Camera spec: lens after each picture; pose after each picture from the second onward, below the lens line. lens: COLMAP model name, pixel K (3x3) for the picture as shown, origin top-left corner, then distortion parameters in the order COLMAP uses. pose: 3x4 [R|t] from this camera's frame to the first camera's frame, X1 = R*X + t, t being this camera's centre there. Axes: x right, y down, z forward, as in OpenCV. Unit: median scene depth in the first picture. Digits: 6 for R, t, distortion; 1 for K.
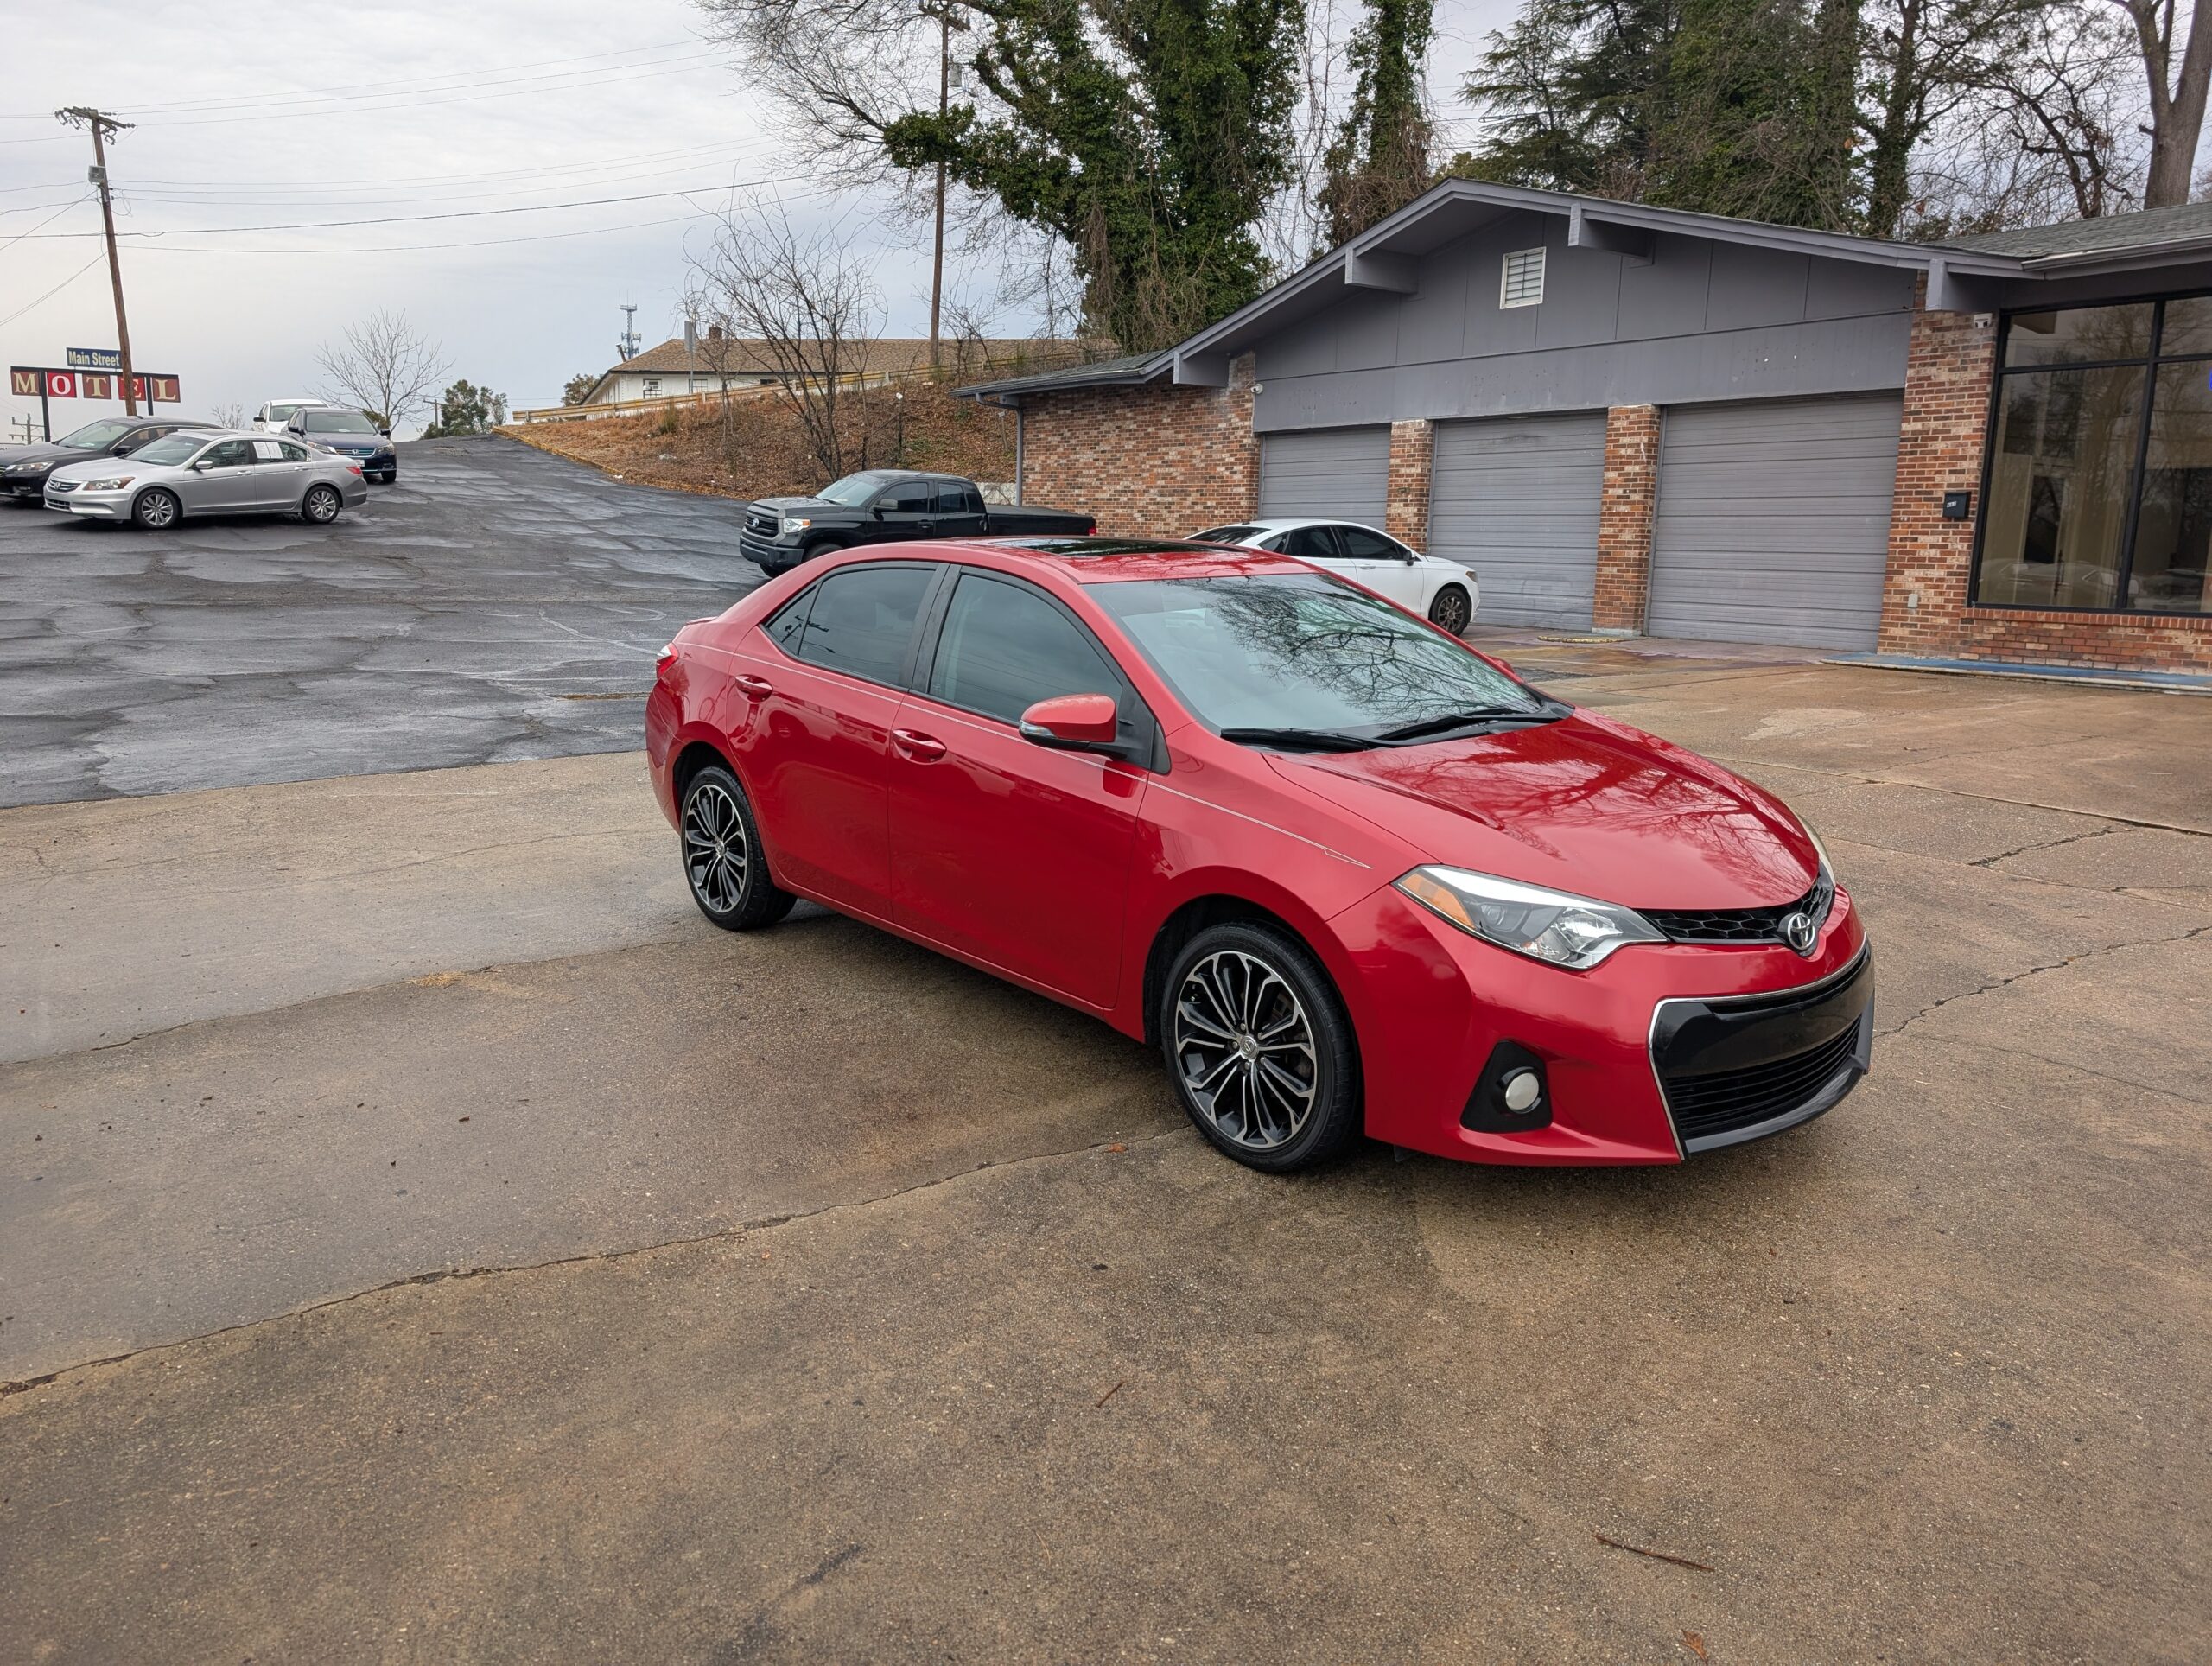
lens RADIAL K [[1594.1, 0, 1094.7], [0, 1594.1, 777.8], [0, 0, 1]] dist [0.021237, -0.018500]
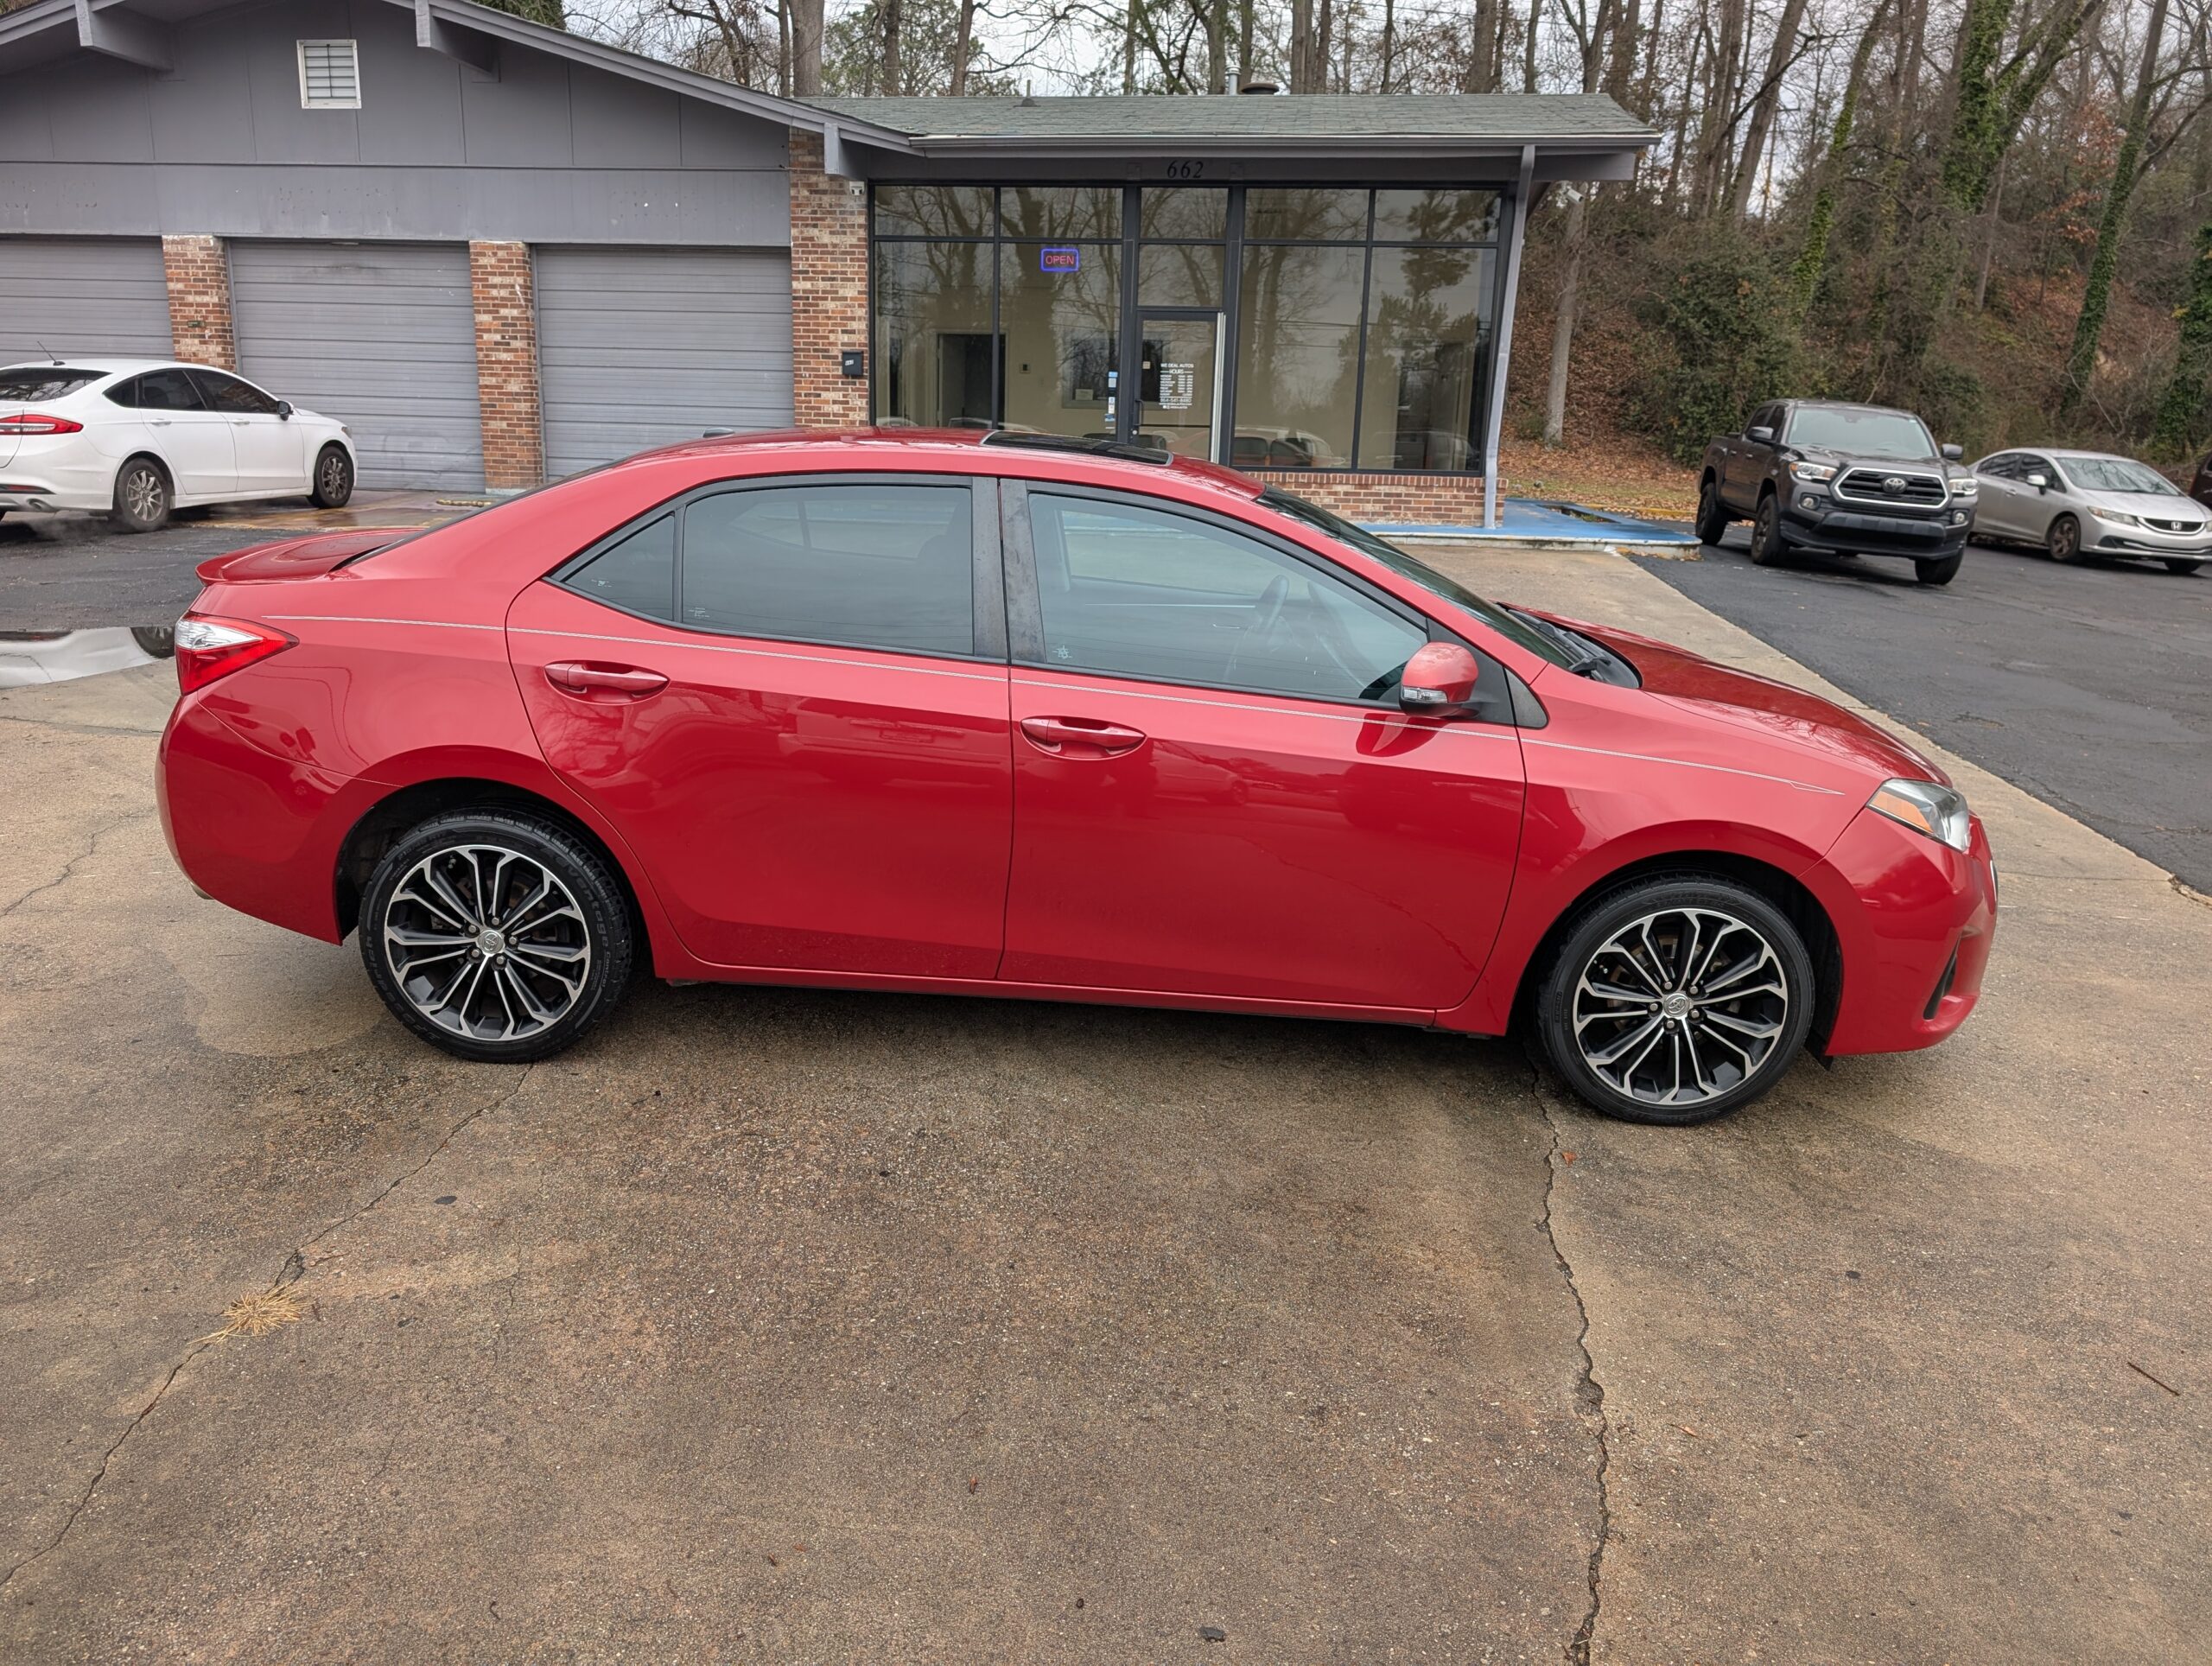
lens RADIAL K [[1594.1, 0, 1074.1], [0, 1594.1, 805.0], [0, 0, 1]] dist [0.021237, -0.018500]
pose [[0.671656, -0.180713, 0.718485, -0.193428], [0.097831, 0.982936, 0.155774, -0.031180], [-0.734376, -0.034336, 0.677874, 0.151451]]
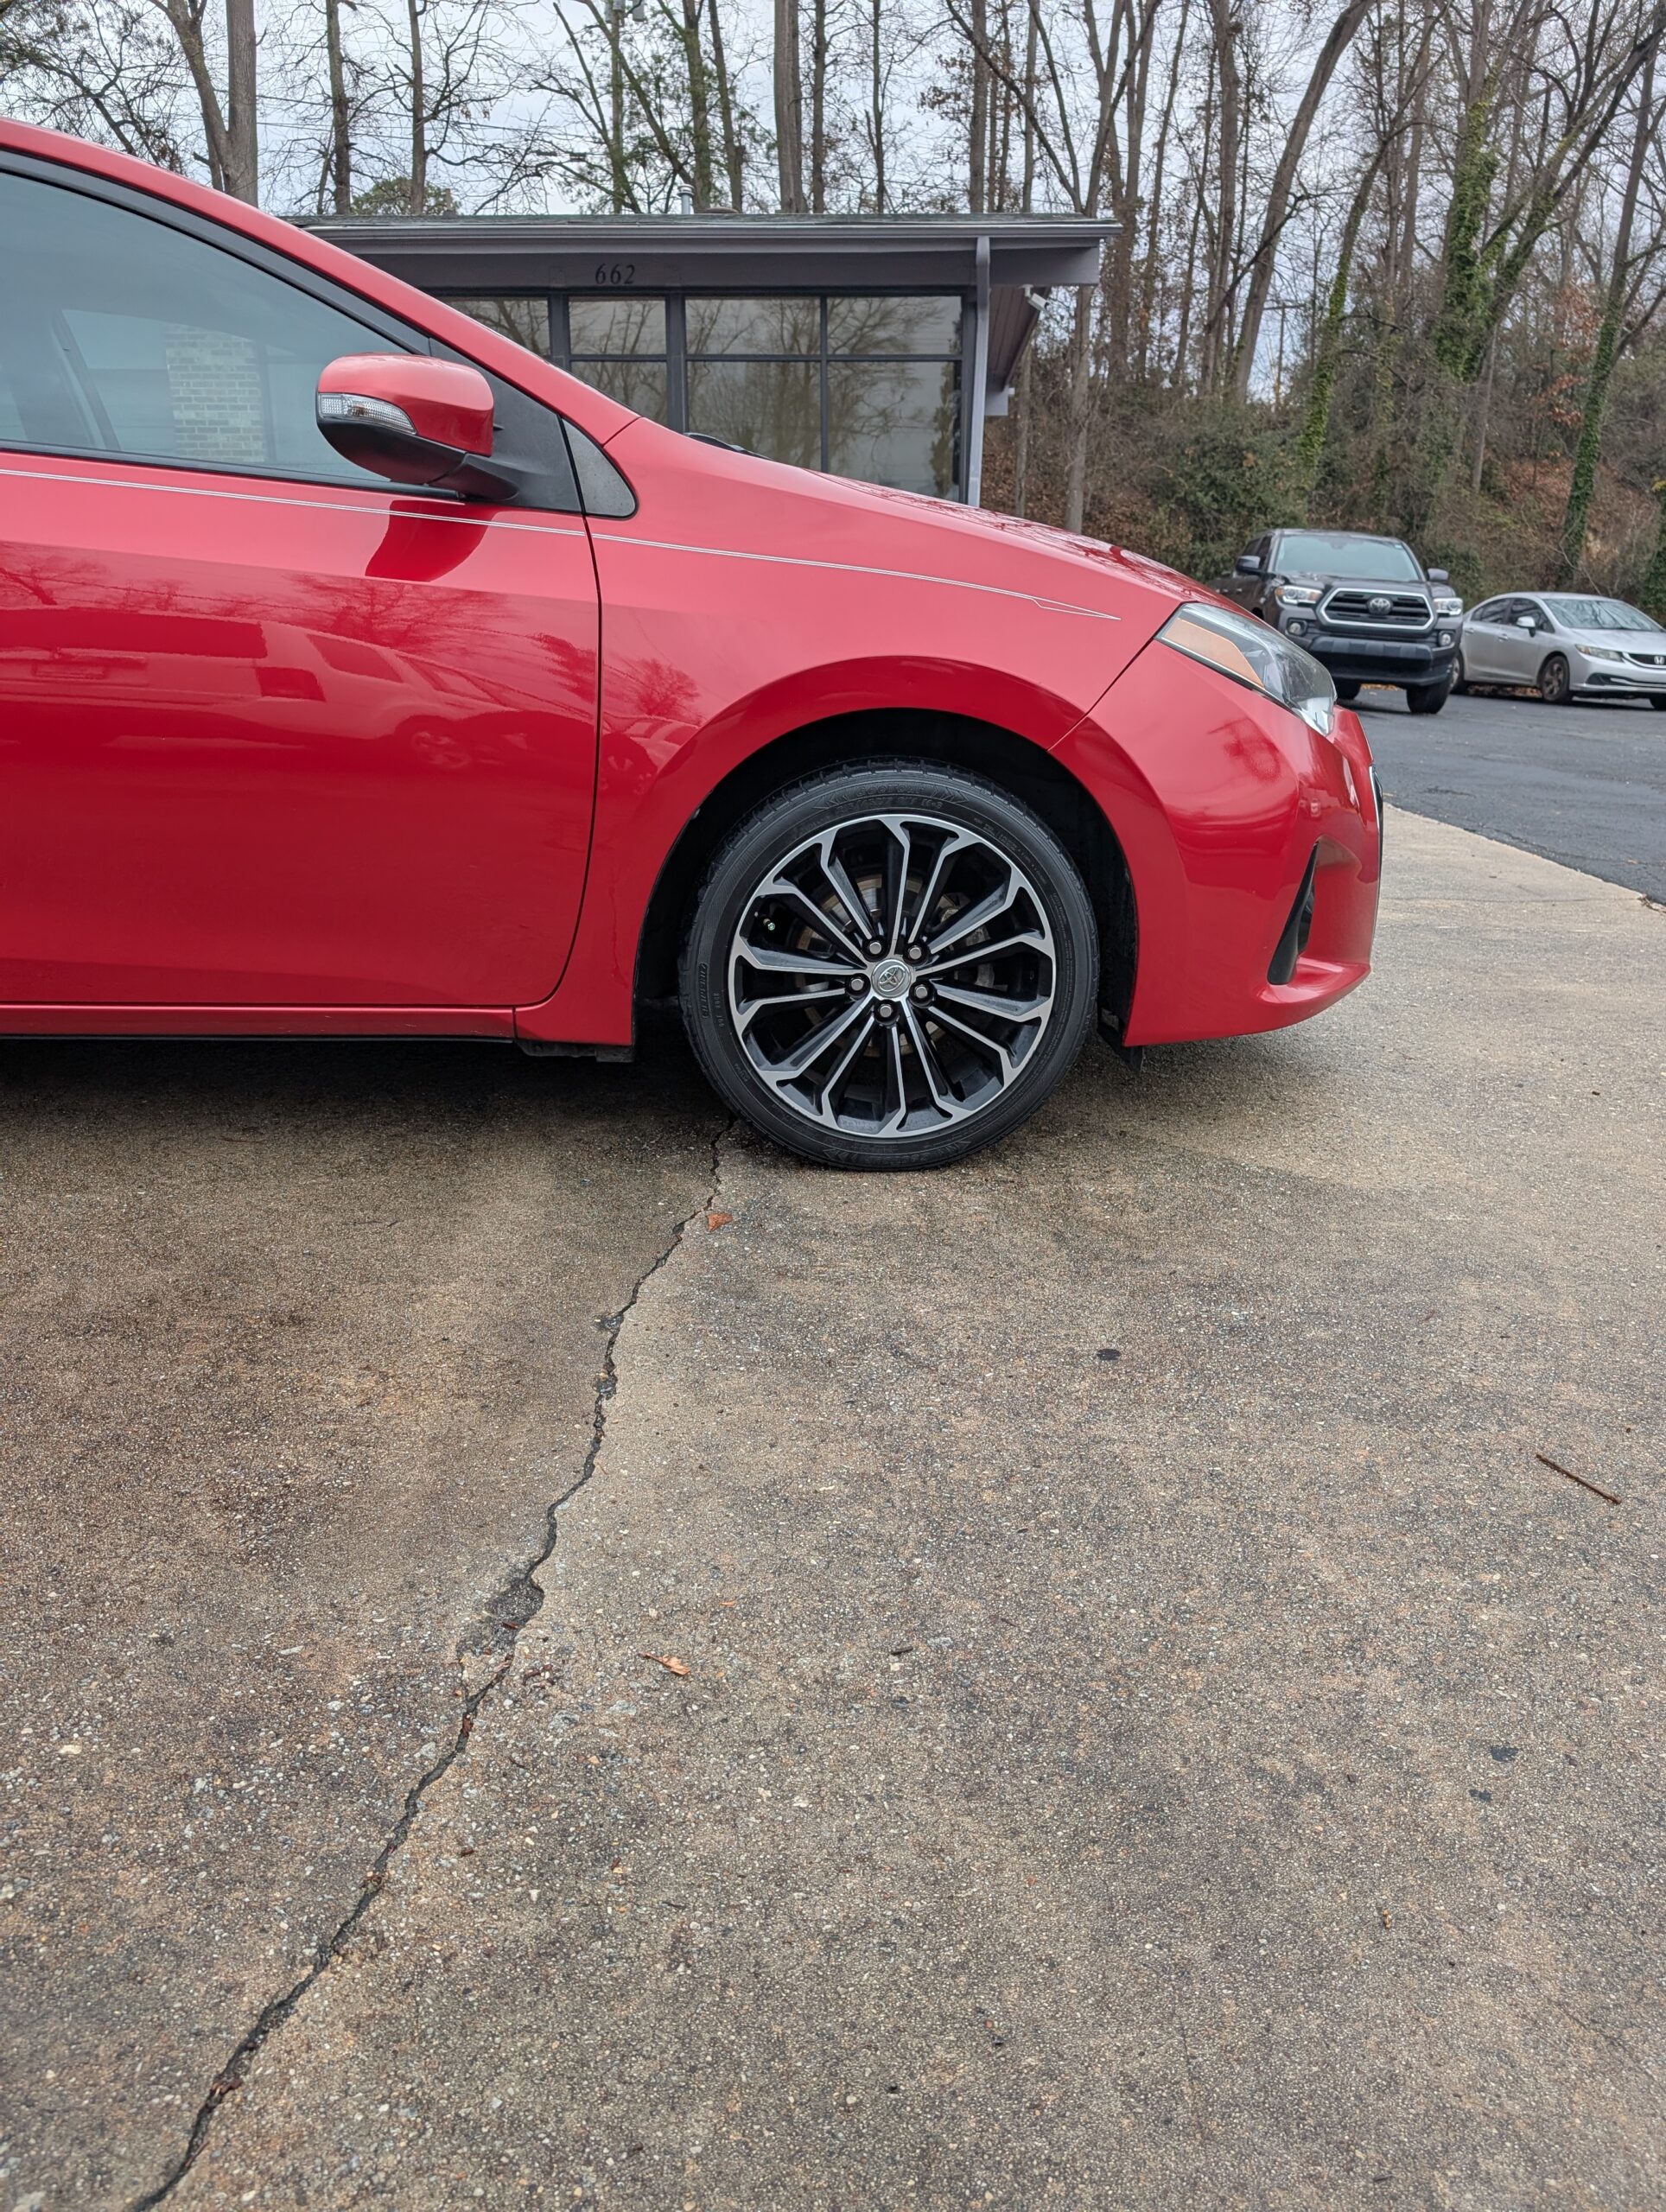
lens RADIAL K [[1594.1, 0, 842.5], [0, 1594.1, 1090.9], [0, 0, 1]] dist [0.021237, -0.018500]
pose [[0.568180, -0.243016, 0.786203, -0.095301], [0.133246, 0.969961, 0.203520, 0.020917], [-0.812045, -0.010877, 0.583493, 0.161256]]
